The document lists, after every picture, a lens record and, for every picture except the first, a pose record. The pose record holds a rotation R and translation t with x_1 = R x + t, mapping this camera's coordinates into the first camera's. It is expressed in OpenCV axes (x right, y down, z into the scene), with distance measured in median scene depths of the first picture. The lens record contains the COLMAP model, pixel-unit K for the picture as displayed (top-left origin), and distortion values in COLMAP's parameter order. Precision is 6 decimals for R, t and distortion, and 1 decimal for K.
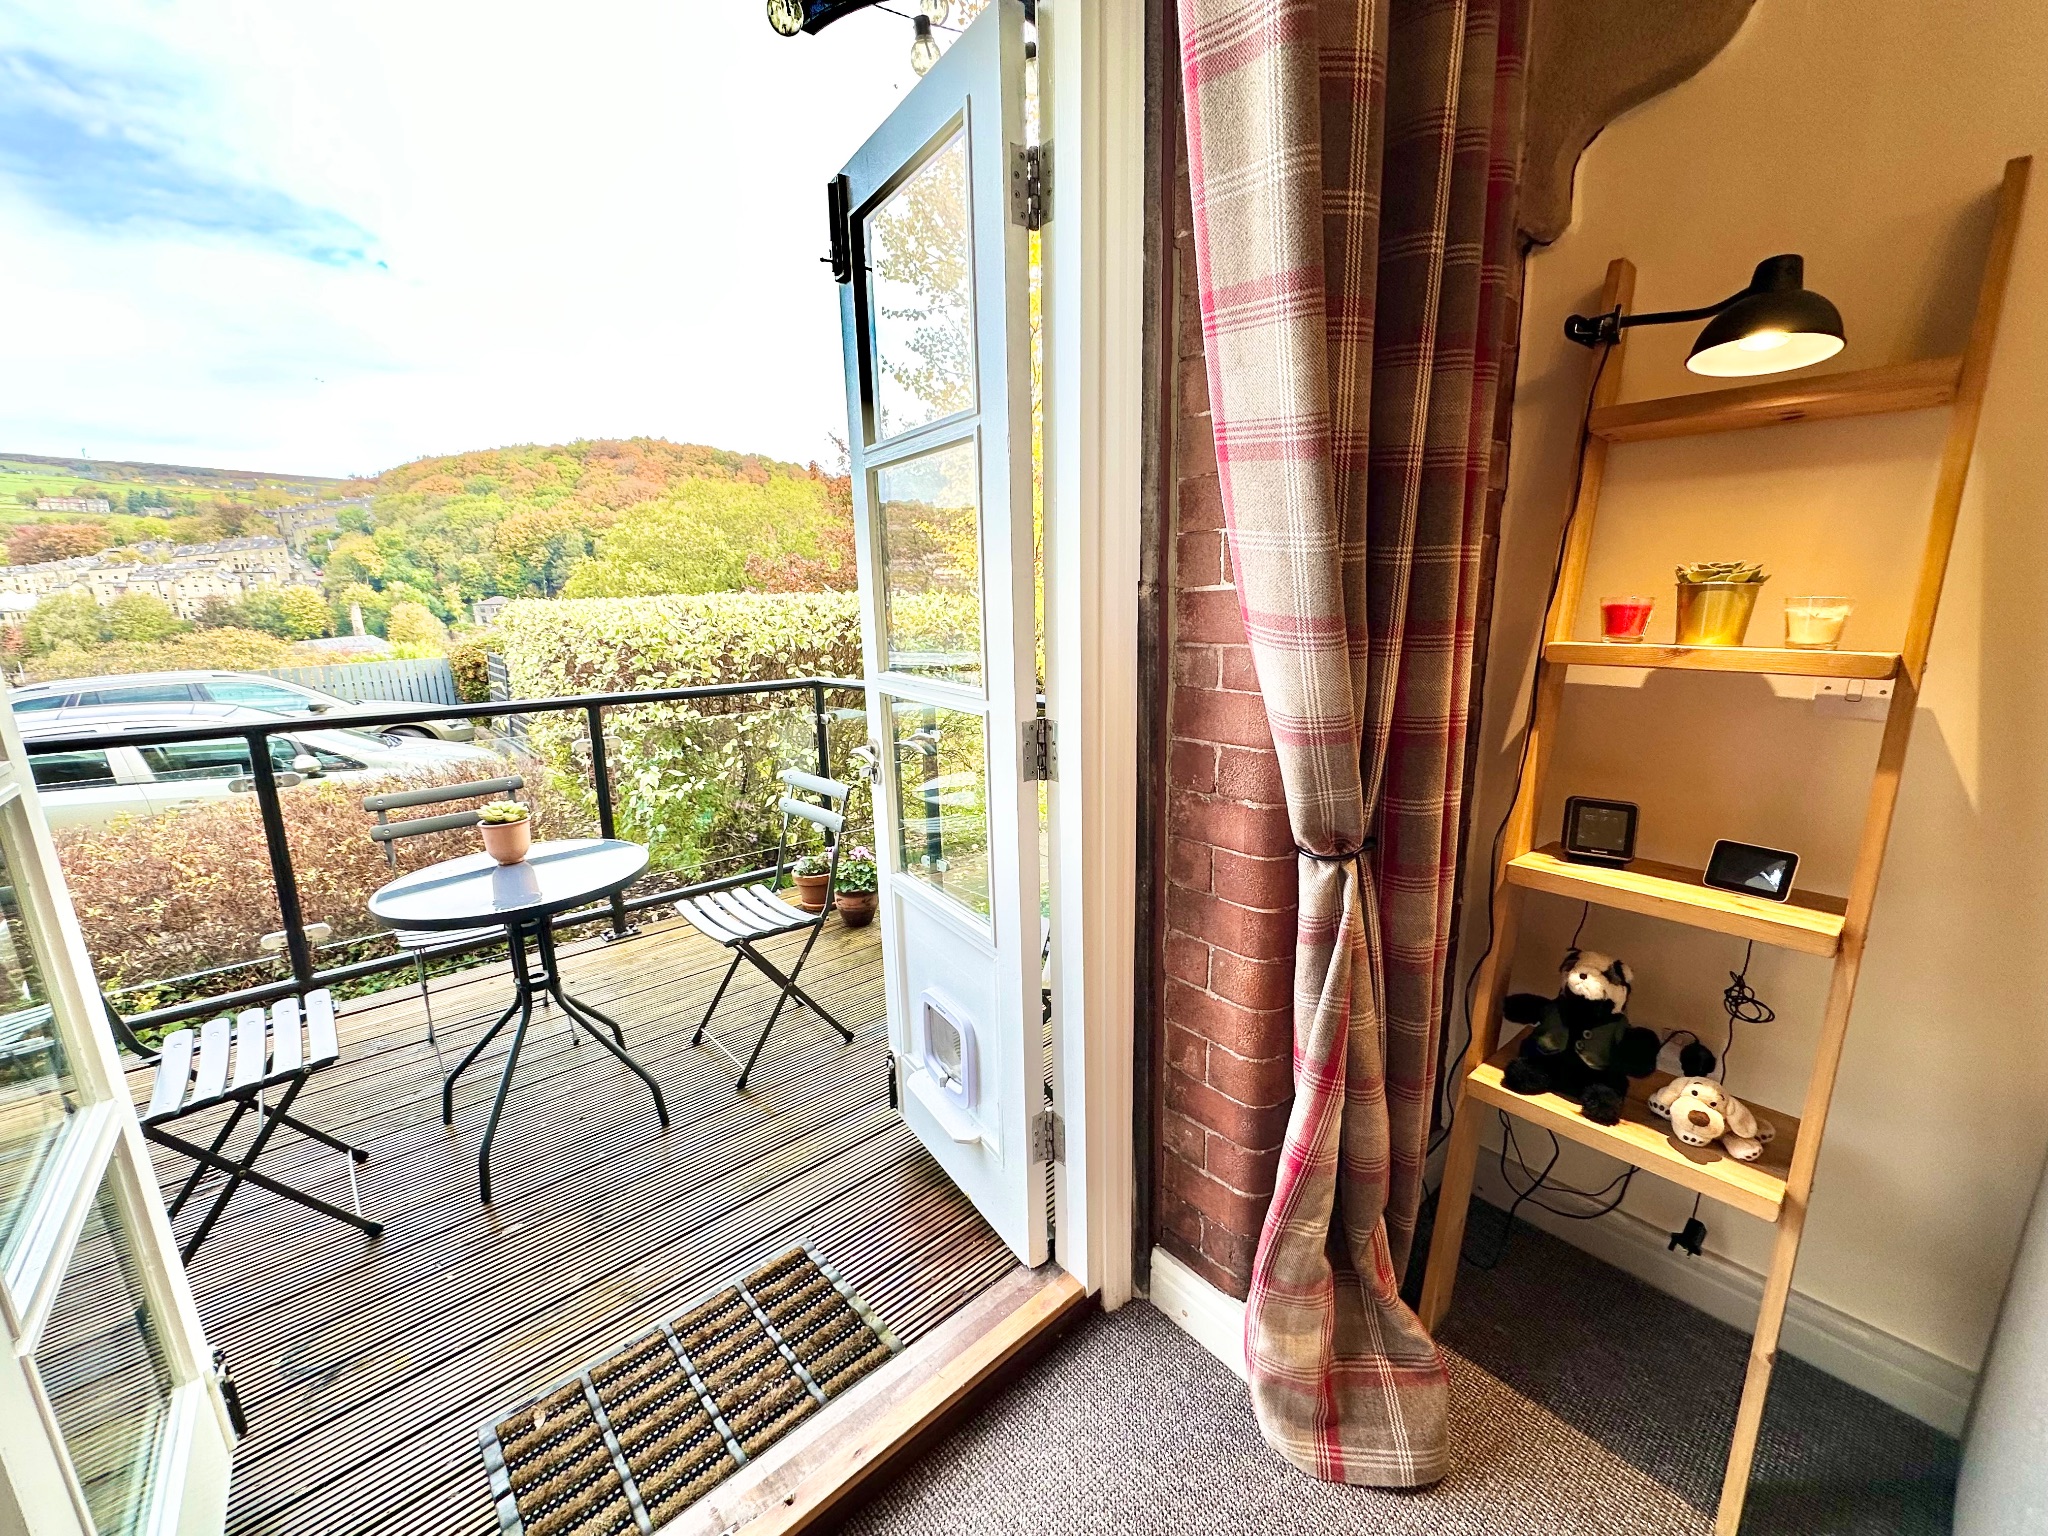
lens RADIAL K [[817.3, 0, 1029.8], [0, 817.3, 763.6], [0, 0, 1]] dist [-0.003285, 0.000776]
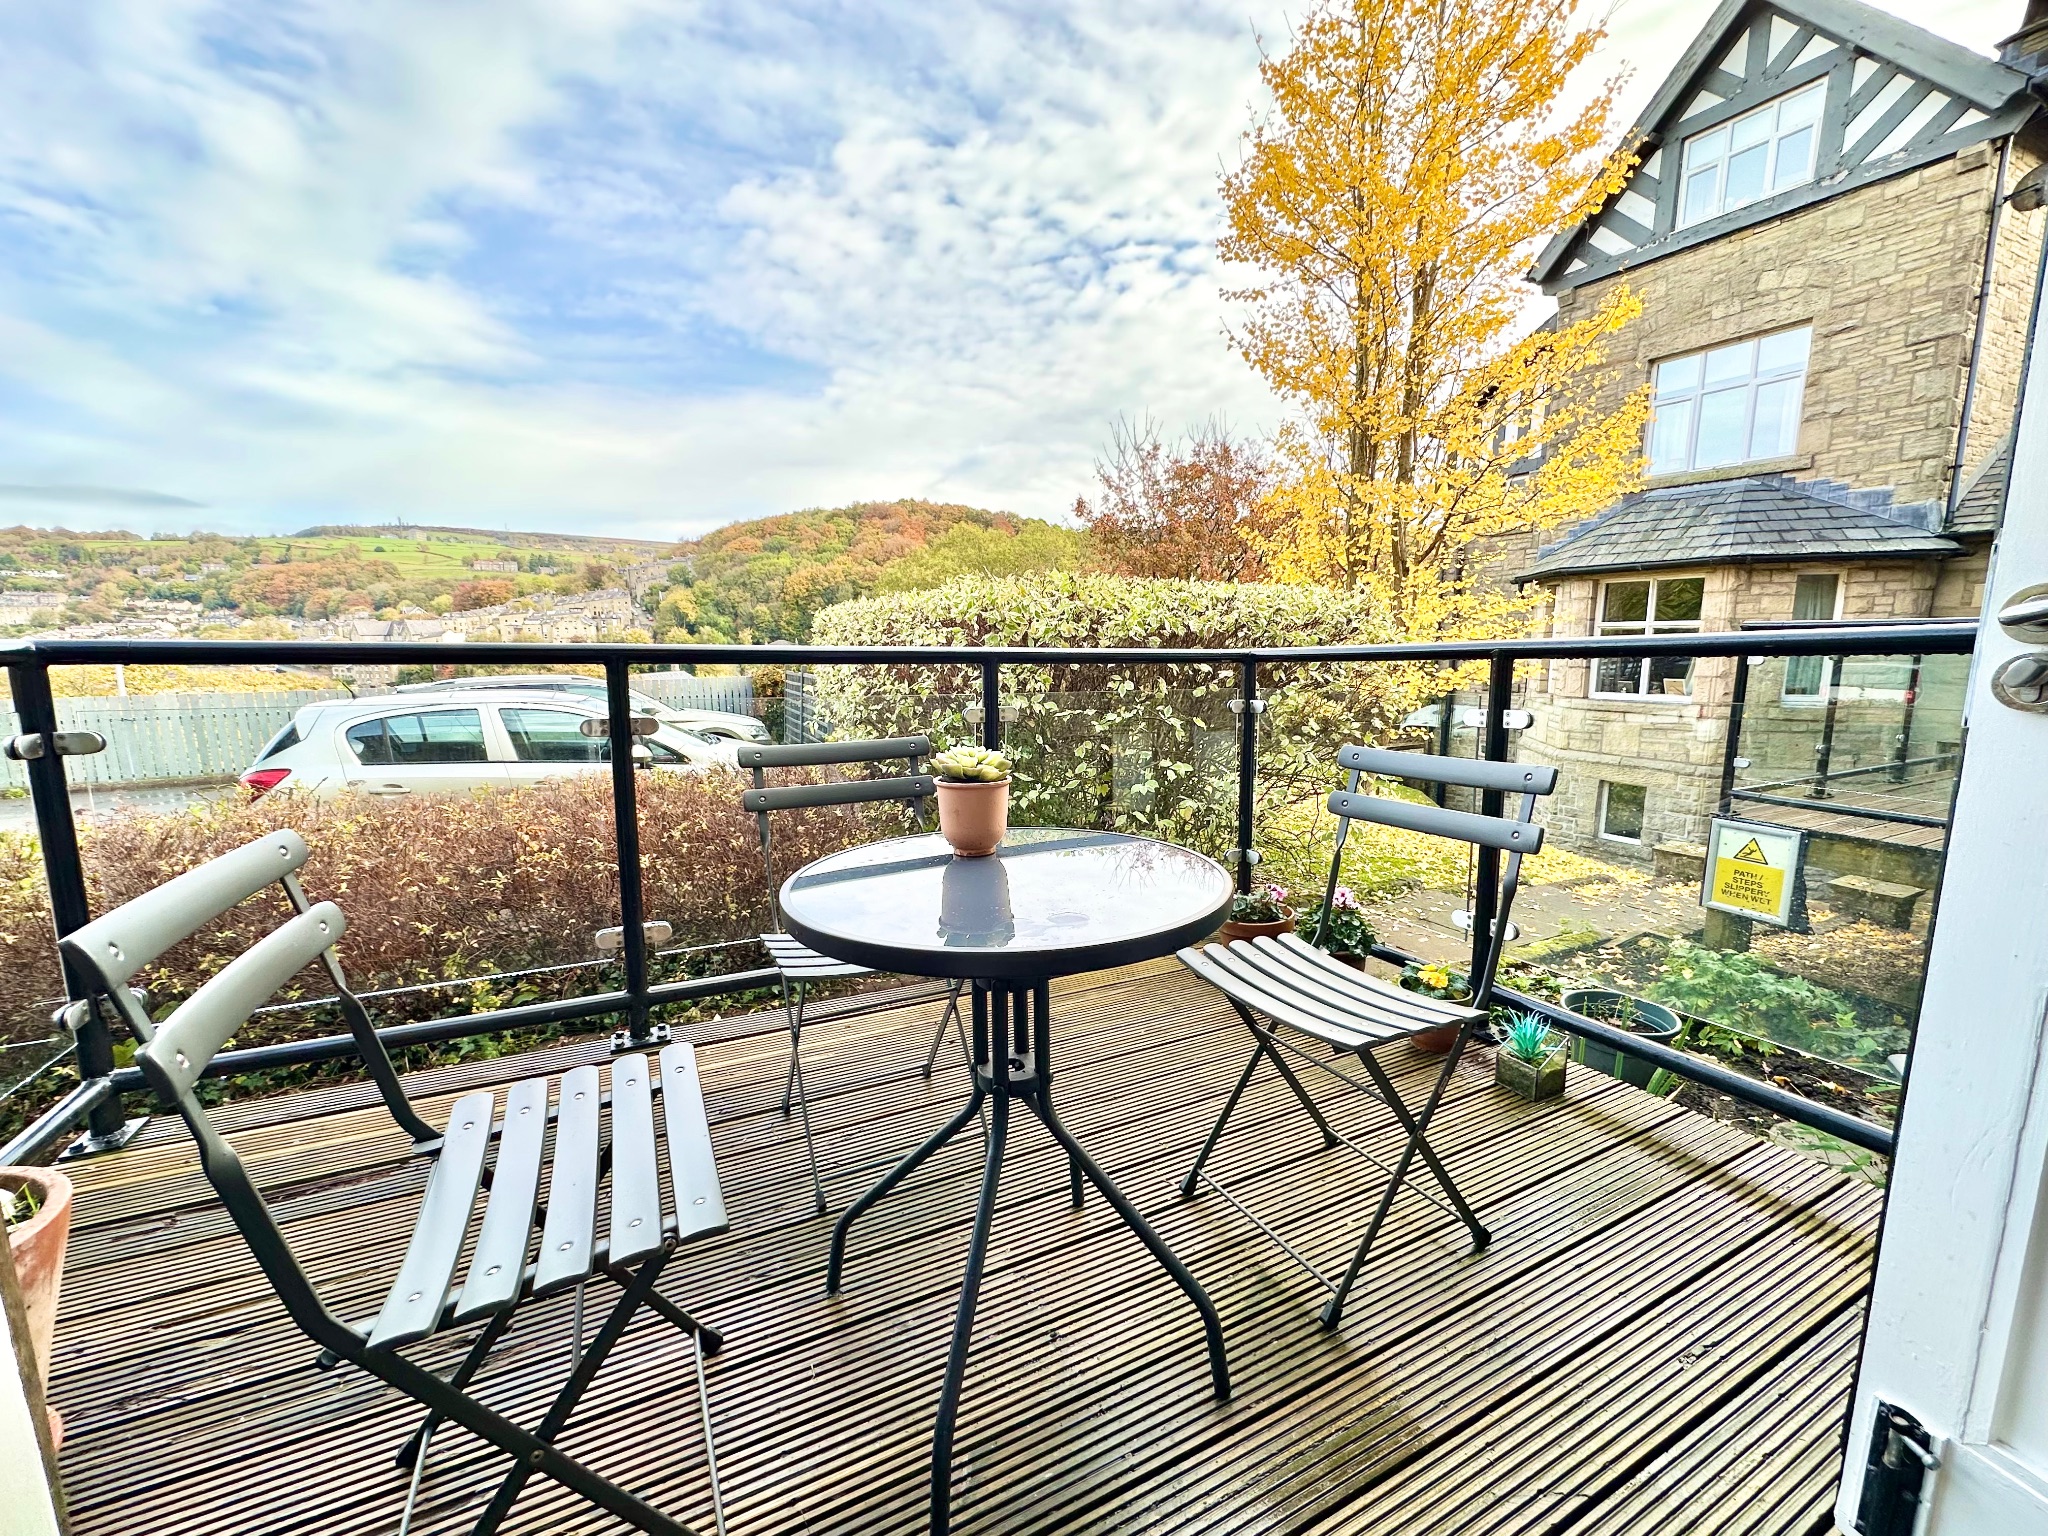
lens RADIAL K [[817.3, 0, 1029.8], [0, 817.3, 763.6], [0, 0, 1]] dist [-0.003285, 0.000776]
pose [[0.962431, 0.053516, -0.266199, -0.086581], [-0.069226, 0.996348, -0.049981, 0.016256], [0.262552, 0.066531, 0.962621, 0.087521]]
